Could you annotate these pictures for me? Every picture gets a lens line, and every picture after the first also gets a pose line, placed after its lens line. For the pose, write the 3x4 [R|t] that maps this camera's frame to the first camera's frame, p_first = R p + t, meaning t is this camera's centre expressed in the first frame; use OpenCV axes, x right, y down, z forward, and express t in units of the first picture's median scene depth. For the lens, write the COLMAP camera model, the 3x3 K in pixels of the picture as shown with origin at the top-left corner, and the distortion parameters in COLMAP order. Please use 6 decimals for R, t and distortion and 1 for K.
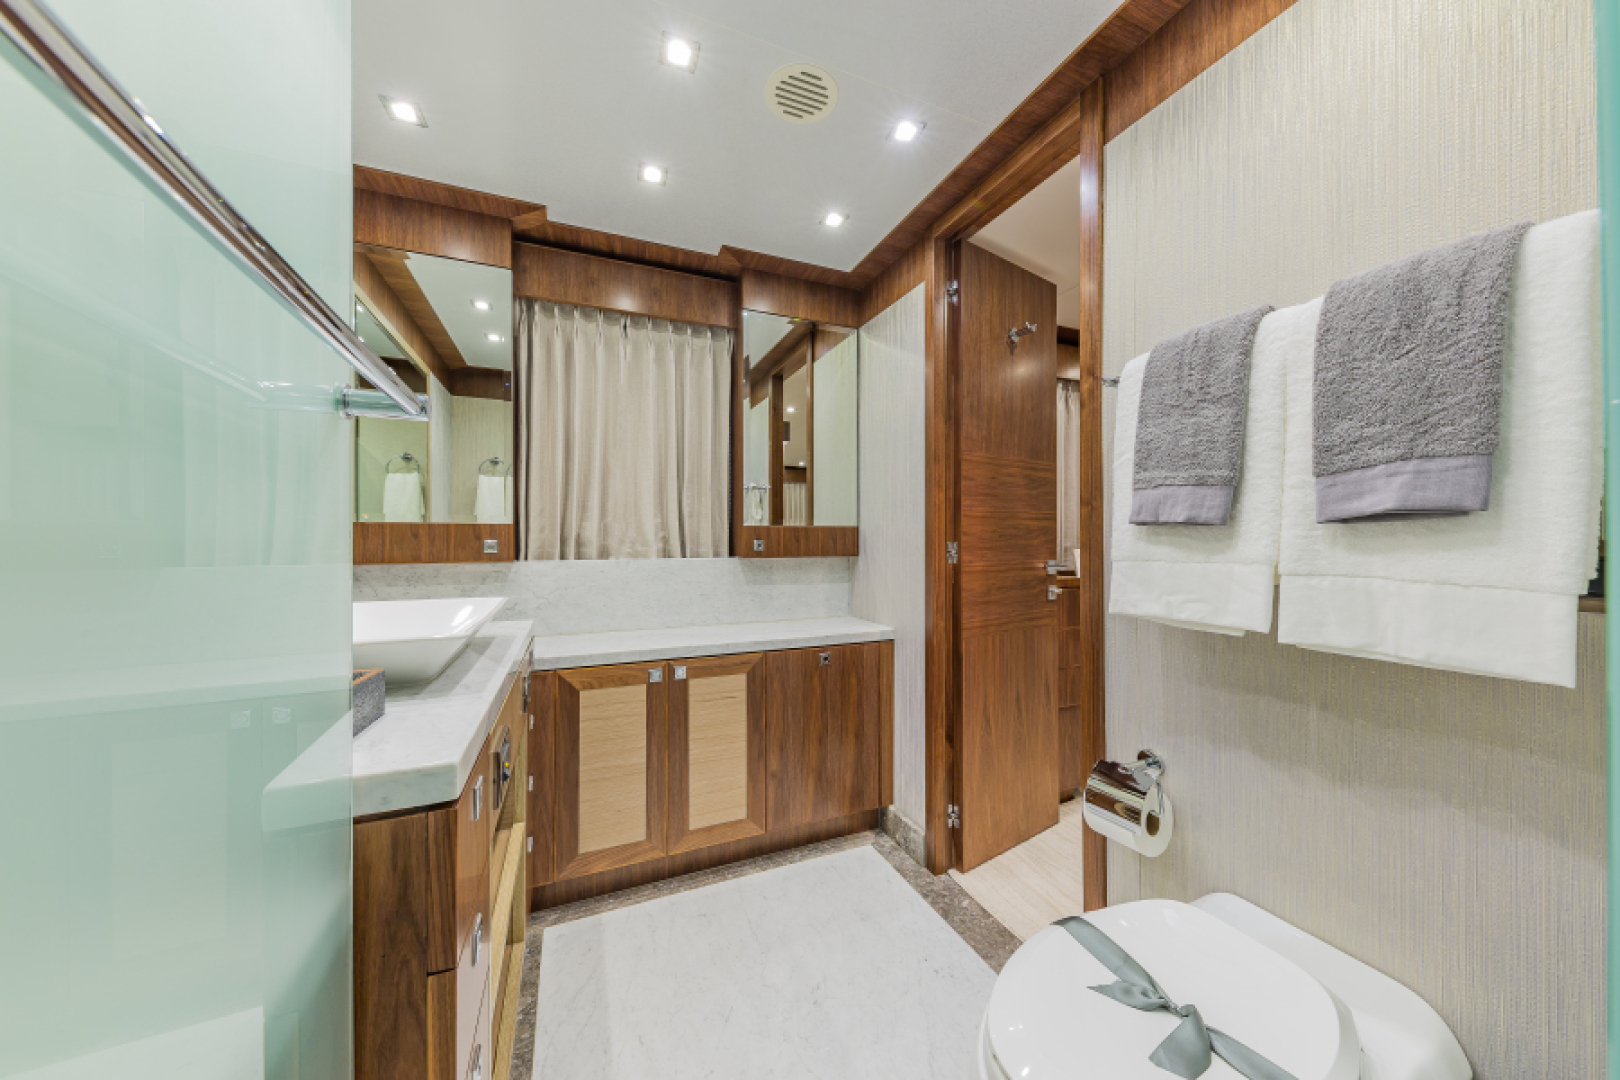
lens RADIAL K [[546.3, 0, 810.0], [0, 546.3, 540.0], [0, 0, 1]] dist [0.014913, -0.005782]
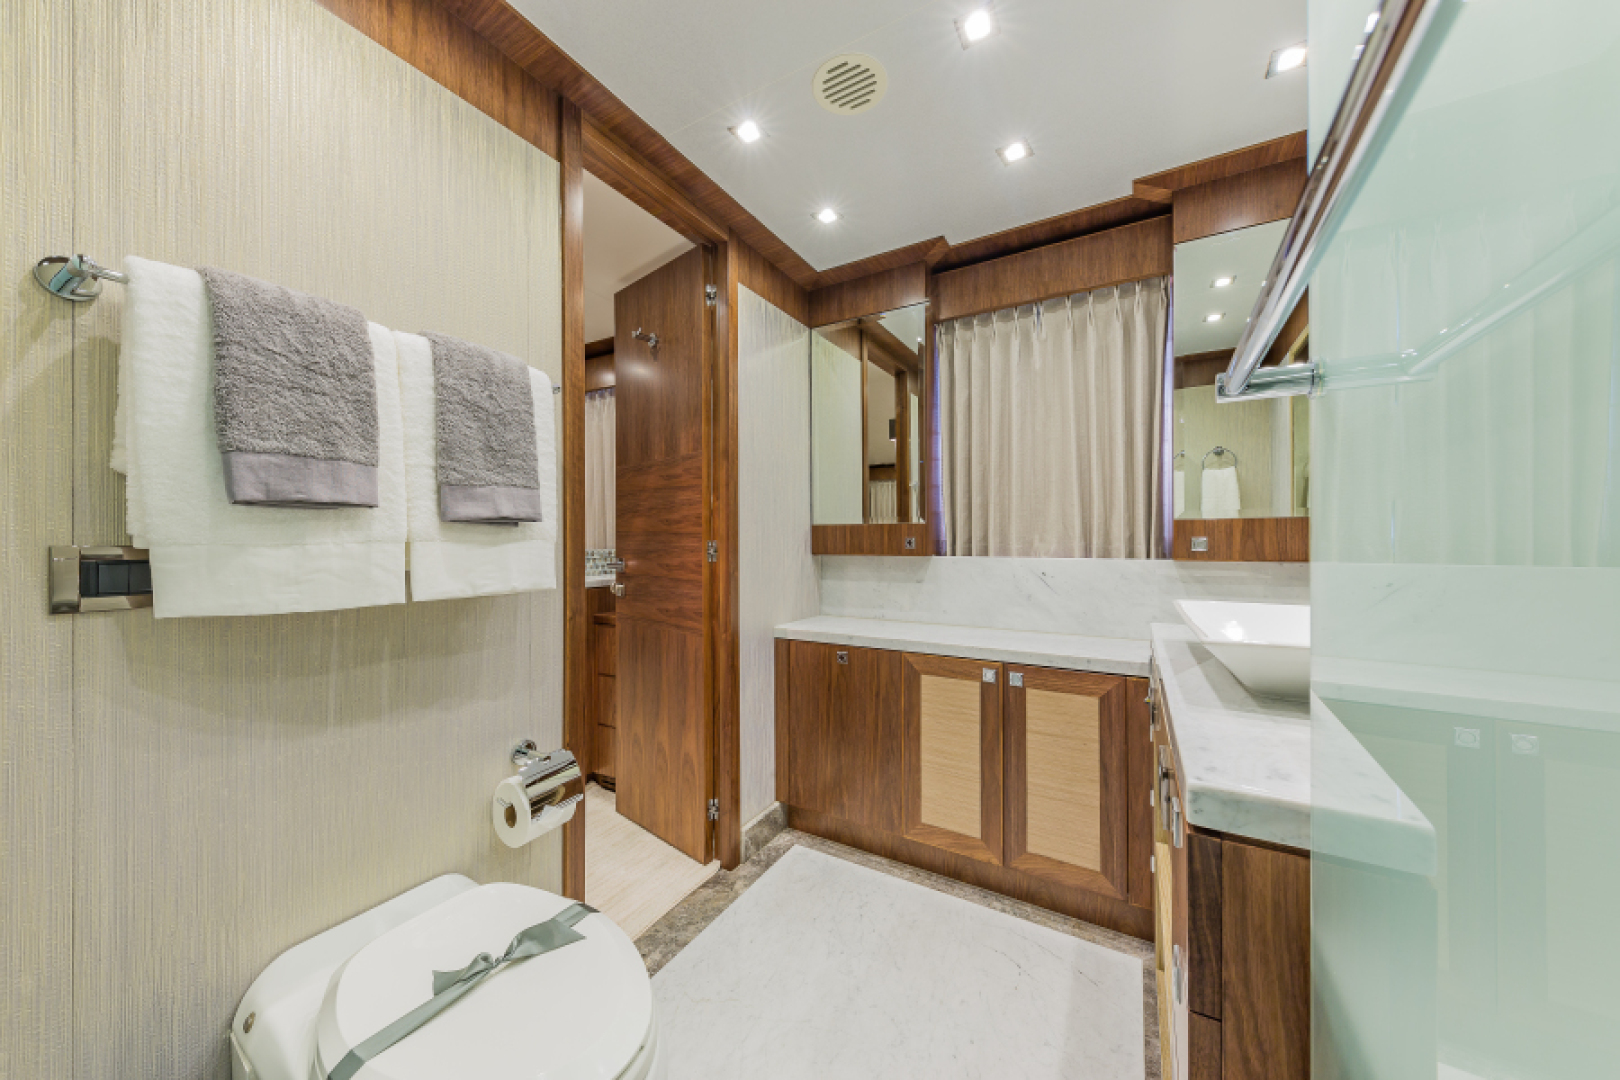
lens RADIAL K [[558.6, 0, 820.2], [0, 558.6, 538.8], [0, 0, 1]] dist [0.023791, -0.000001]
pose [[0.590403, 0.002359, -0.807105, 0.344825], [-0.000818, 0.999997, 0.002324, -0.000023], [0.807108, -0.000711, 0.590404, 0.159327]]
